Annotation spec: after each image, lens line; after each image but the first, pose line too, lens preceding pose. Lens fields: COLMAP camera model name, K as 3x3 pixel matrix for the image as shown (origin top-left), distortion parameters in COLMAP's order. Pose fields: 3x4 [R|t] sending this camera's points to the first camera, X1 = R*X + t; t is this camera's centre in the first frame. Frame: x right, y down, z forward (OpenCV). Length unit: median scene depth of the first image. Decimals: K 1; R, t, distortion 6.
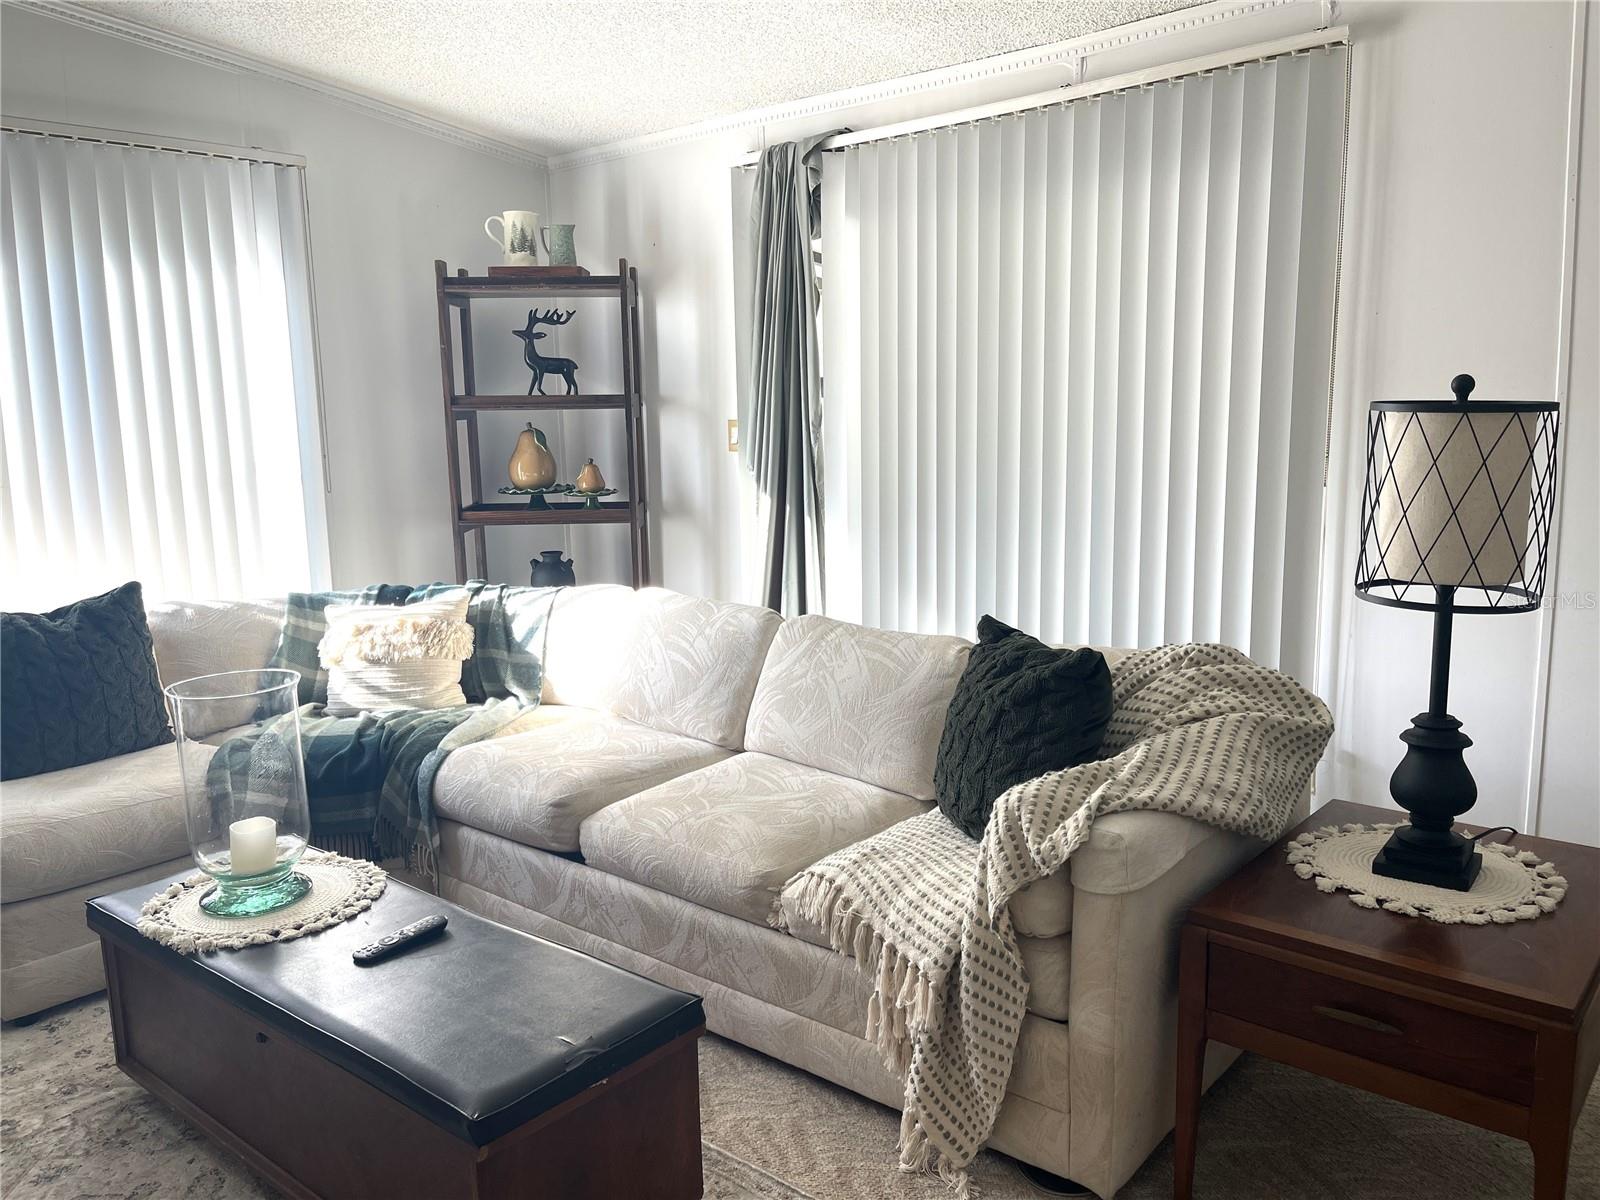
lens RADIAL K [[1203.9, 0, 809.2], [0, 1203.9, 608.1], [0, 0, 1]] dist [0.075806, -0.101158]
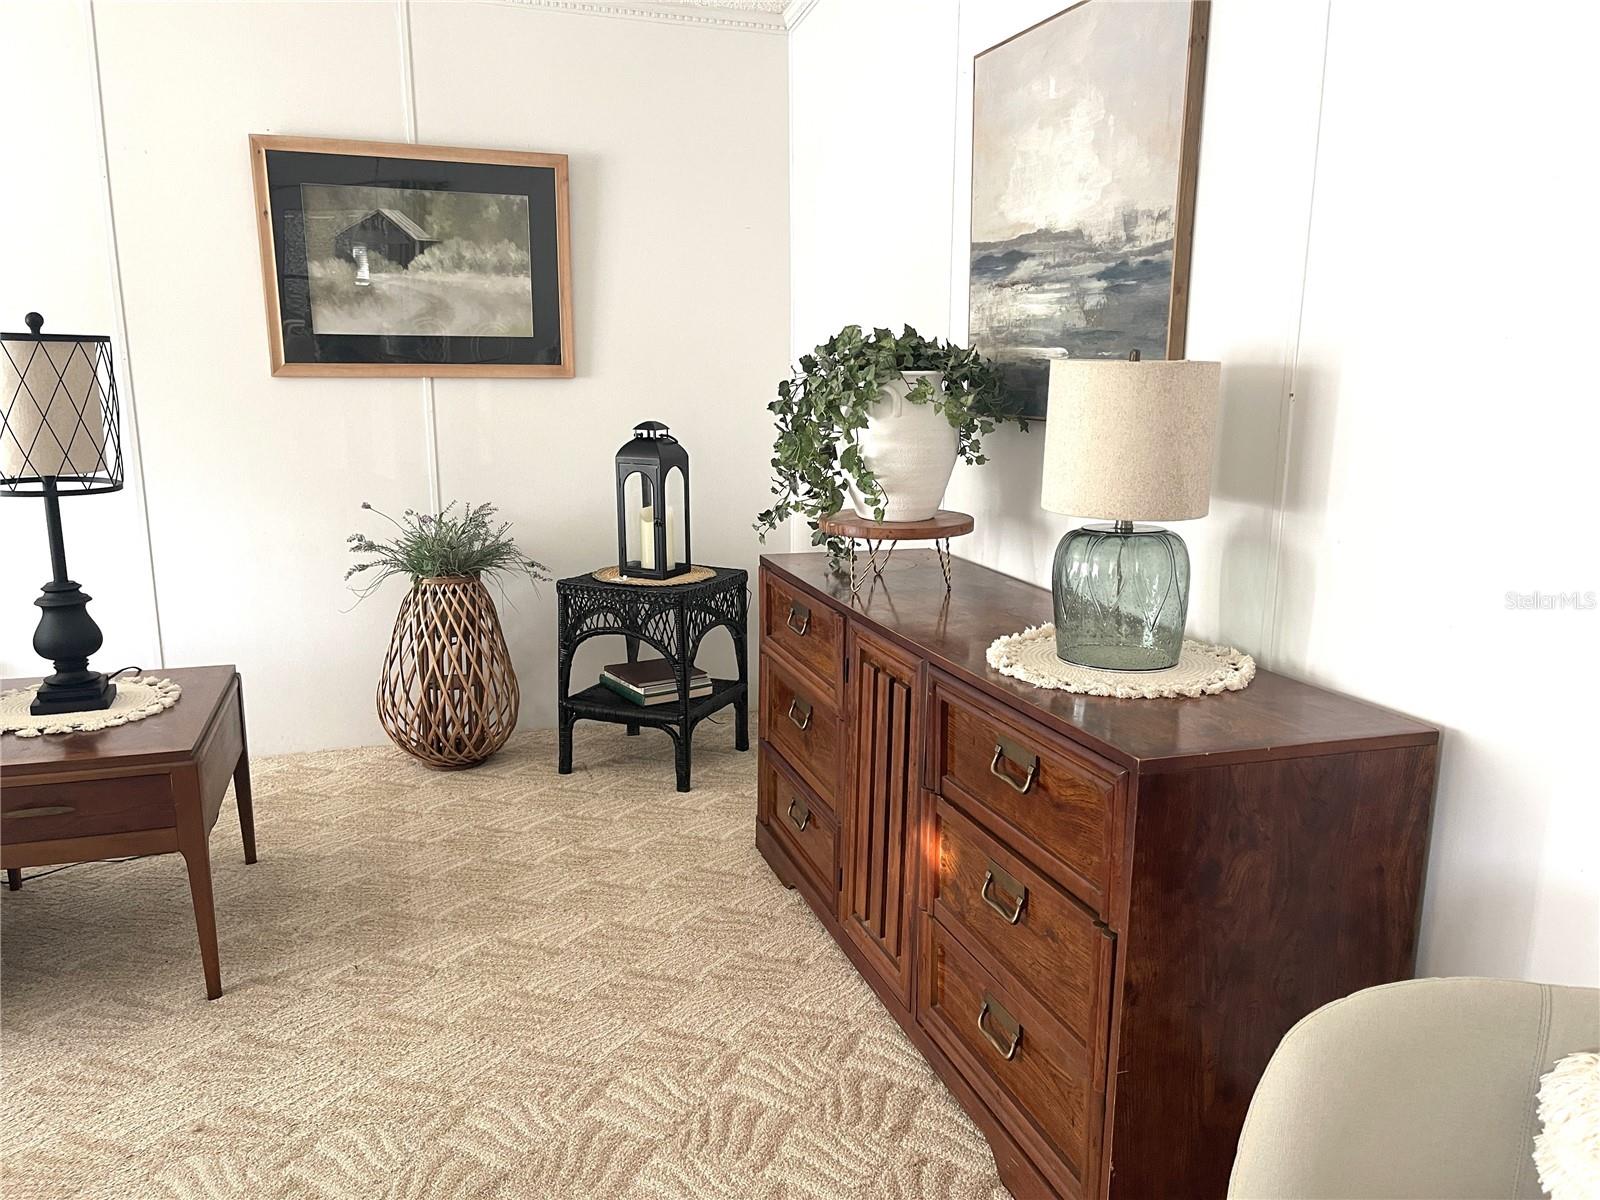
lens RADIAL K [[1203.9, 0, 817.1], [0, 1203.9, 611.1], [0, 0, 1]] dist [0.075806, -0.101158]
pose [[0.510653, -0.152033, 0.846238, -0.112112], [0.119232, 0.987254, 0.105418, 0.052294], [-0.851479, 0.047067, 0.522272, -0.227809]]
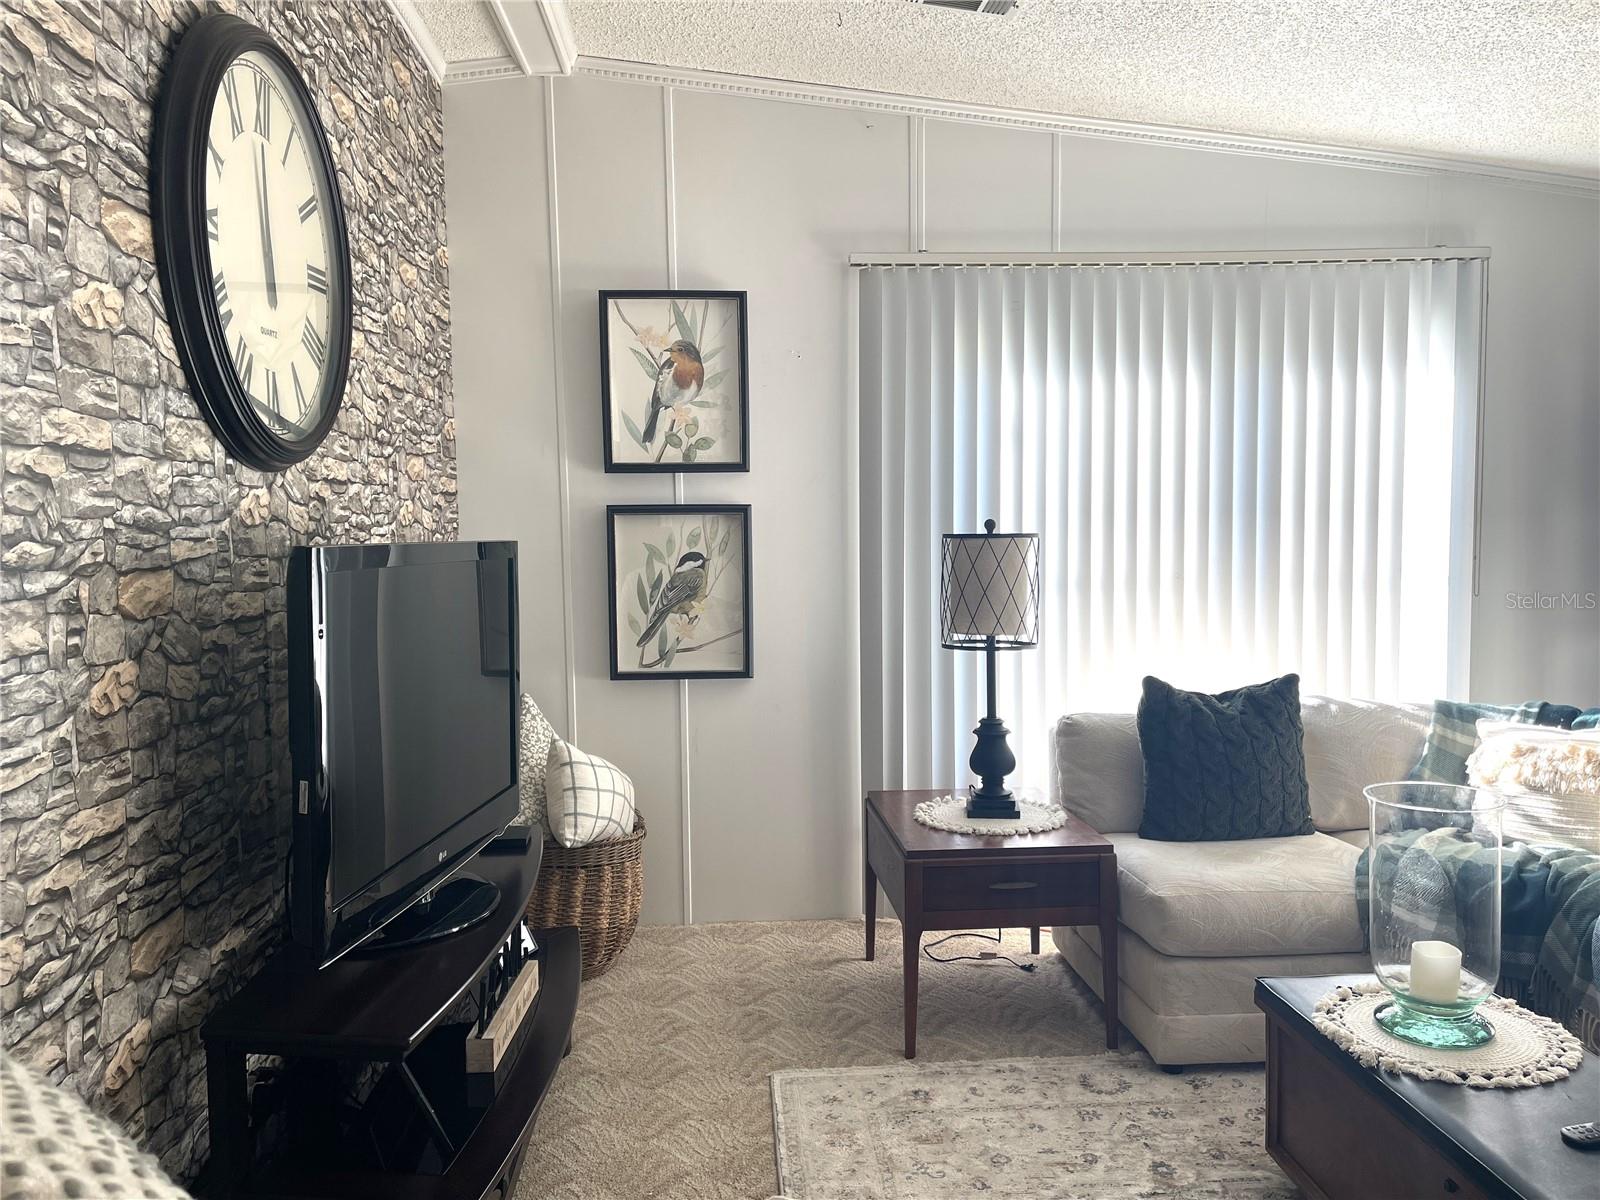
lens RADIAL K [[1203.9, 0, 803.8], [0, 1203.9, 605.7], [0, 0, 1]] dist [0.075806, -0.101158]
pose [[0.679772, 0.057711, -0.731150, -0.087715], [-0.115855, 0.992833, -0.029348, -0.000627], [0.724216, 0.104657, 0.681586, -0.017957]]
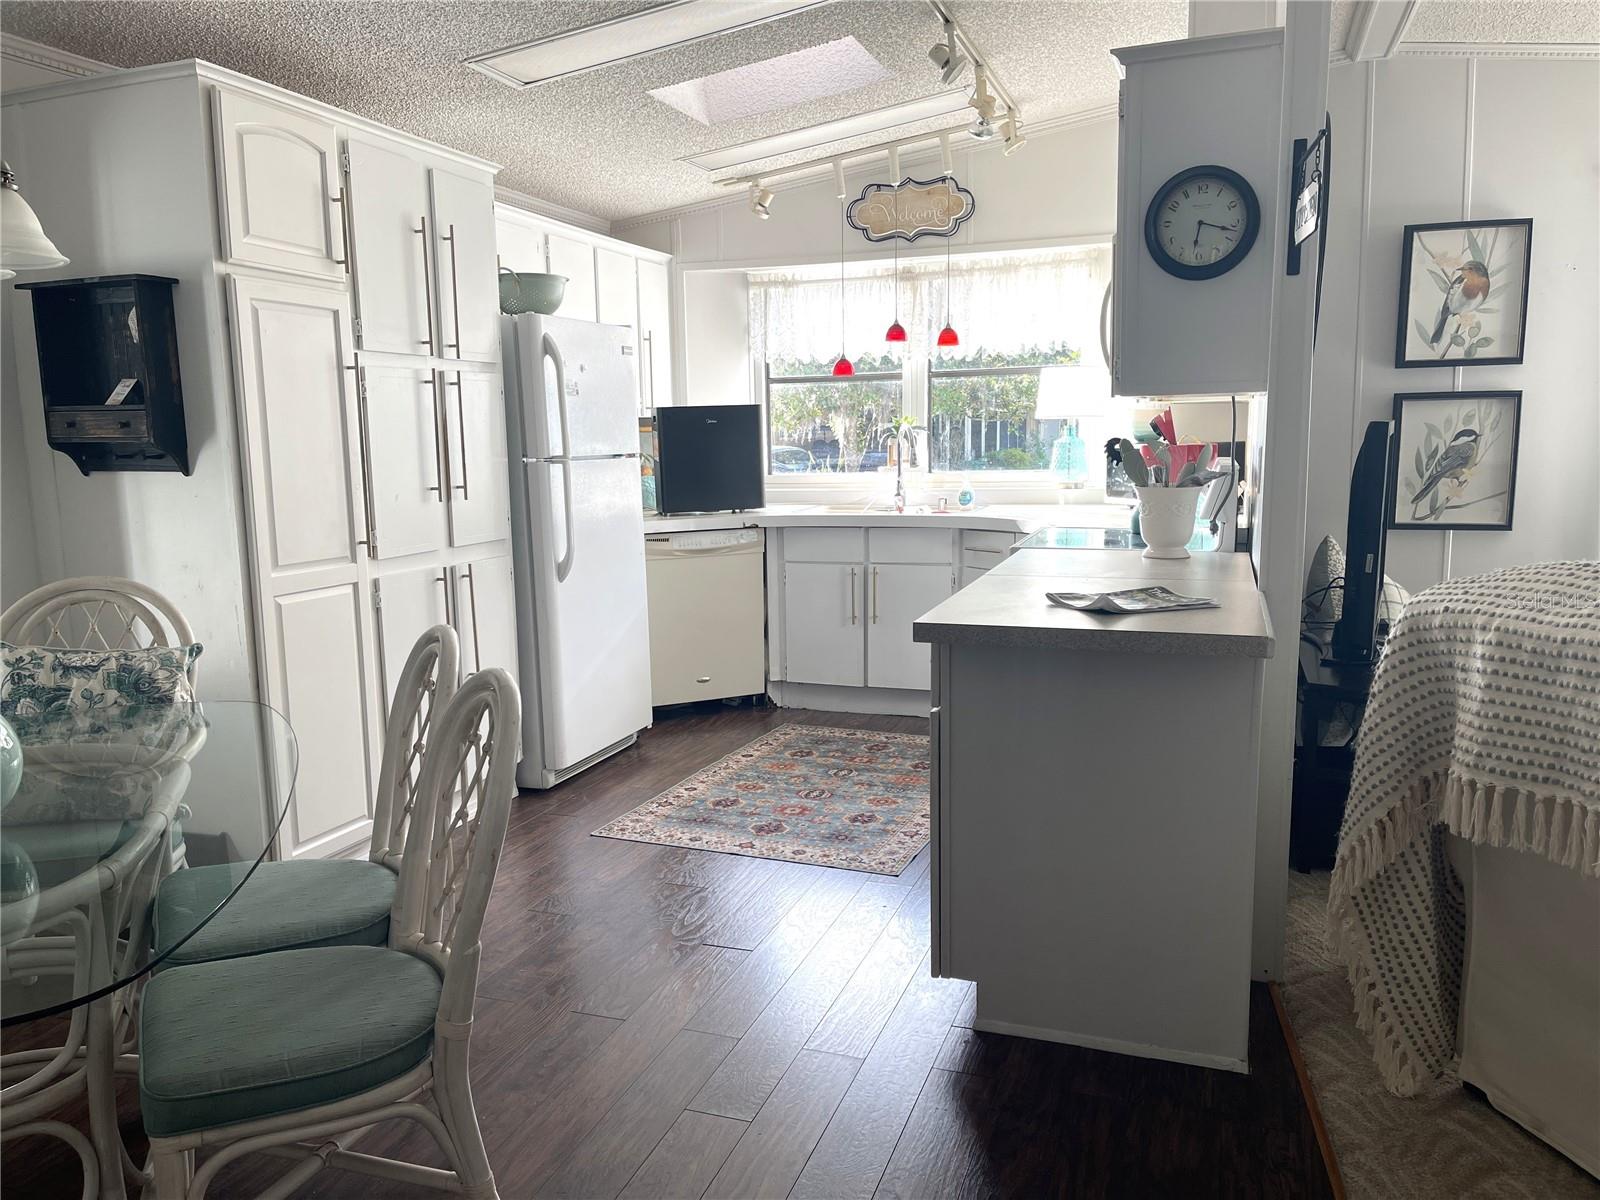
lens RADIAL K [[1203.9, 0, 795.0], [0, 1203.9, 612.4], [0, 0, 1]] dist [0.075806, -0.101158]
pose [[0.343510, 0.155525, -0.926182, 0.152226], [-0.134191, 0.984202, 0.115498, 0.096104], [0.929513, 0.084611, 0.358953, -0.668853]]
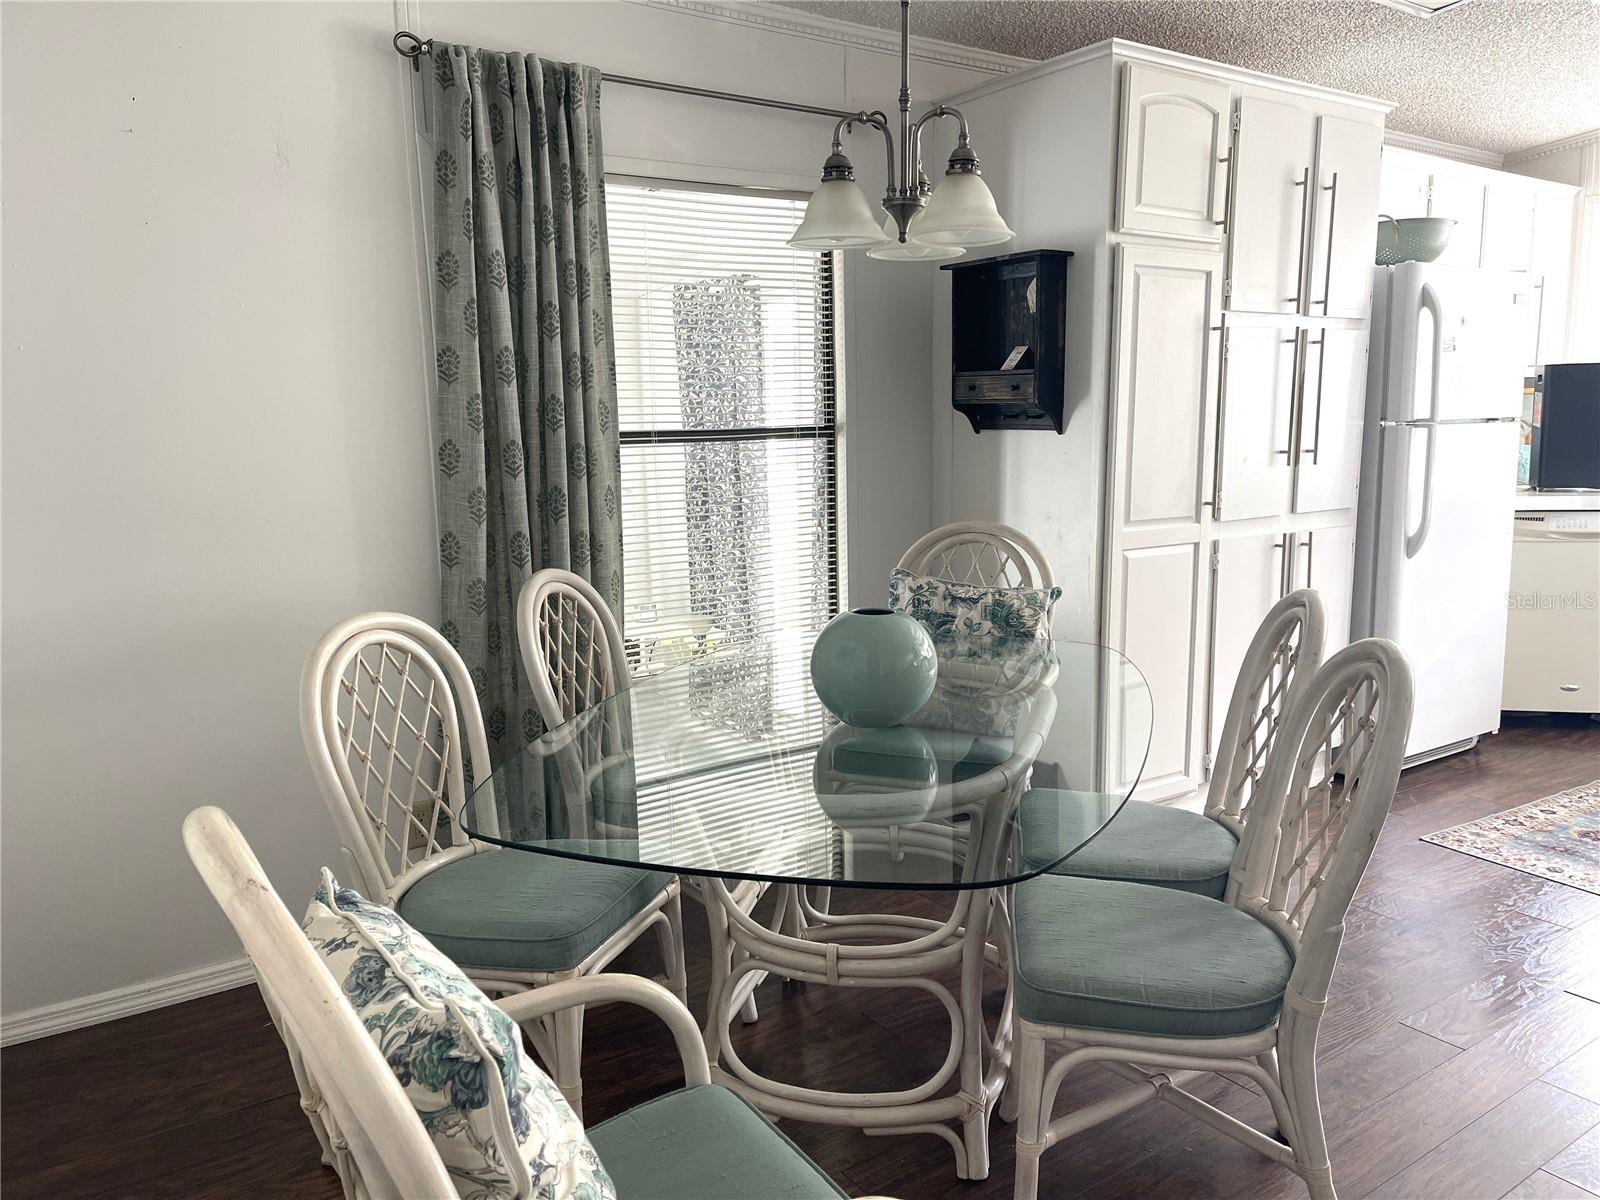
lens RADIAL K [[1203.9, 0, 804.8], [0, 1203.9, 610.0], [0, 0, 1]] dist [0.075806, -0.101158]
pose [[-0.267822, 0.181251, -0.946266, 0.152304], [-0.129146, 0.966528, 0.221684, 0.110486], [0.954774, 0.181579, -0.235450, -0.719545]]
